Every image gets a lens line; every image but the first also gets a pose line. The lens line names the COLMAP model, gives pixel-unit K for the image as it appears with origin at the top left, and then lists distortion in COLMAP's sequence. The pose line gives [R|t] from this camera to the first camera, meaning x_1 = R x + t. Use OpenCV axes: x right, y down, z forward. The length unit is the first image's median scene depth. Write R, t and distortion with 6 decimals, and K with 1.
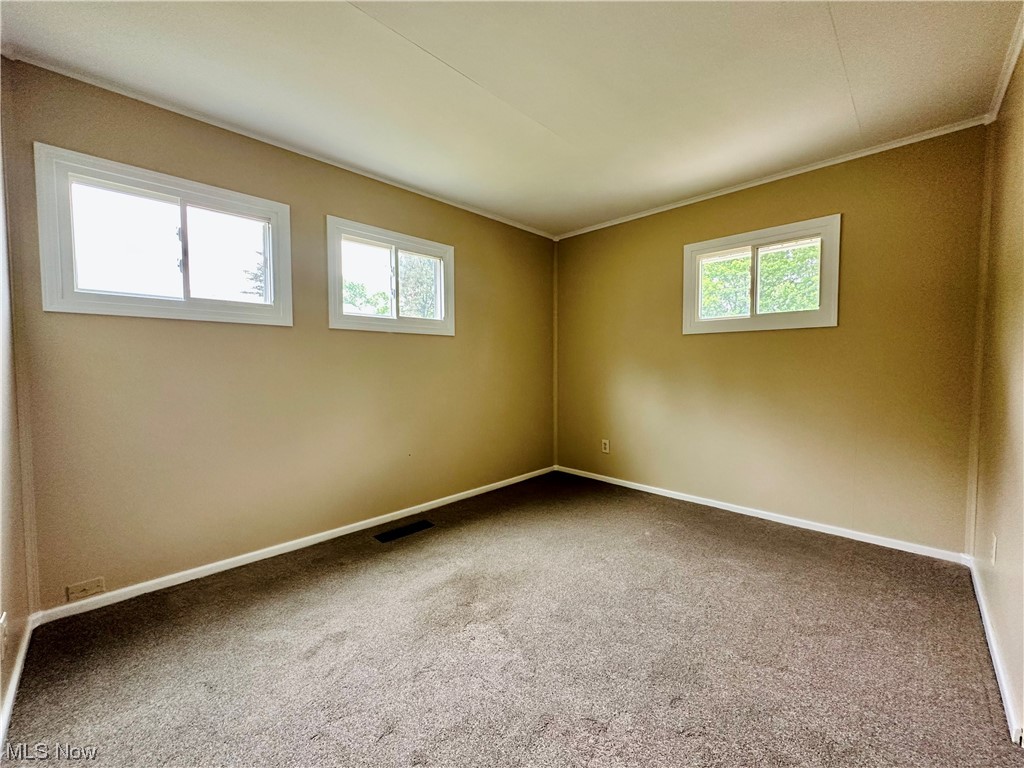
lens RADIAL K [[411.5, 0, 514.4], [0, 411.5, 379.8], [0, 0, 1]] dist [-0.004728, 0.001414]
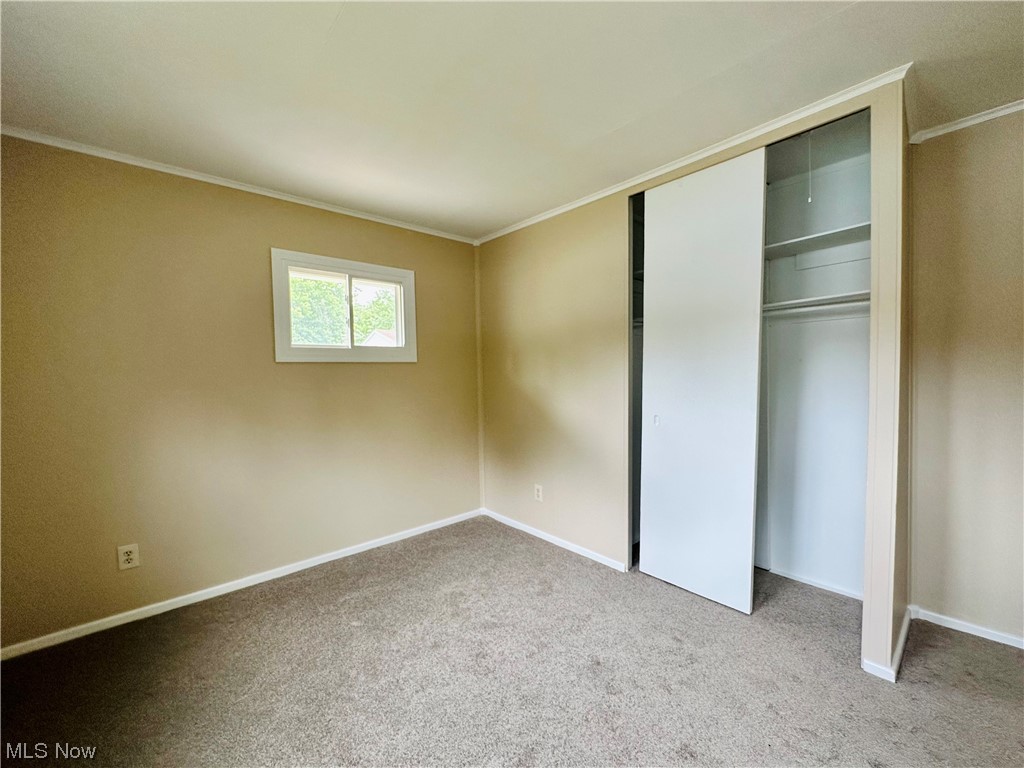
lens RADIAL K [[411.5, 0, 512.1], [0, 411.5, 384.0], [0, 0, 1]] dist [-0.004728, 0.001414]
pose [[0.060713, -0.027880, 0.997766, -0.380928], [0.052742, 0.998303, 0.024686, -0.074346], [-0.996761, 0.051126, 0.062080, 0.576138]]
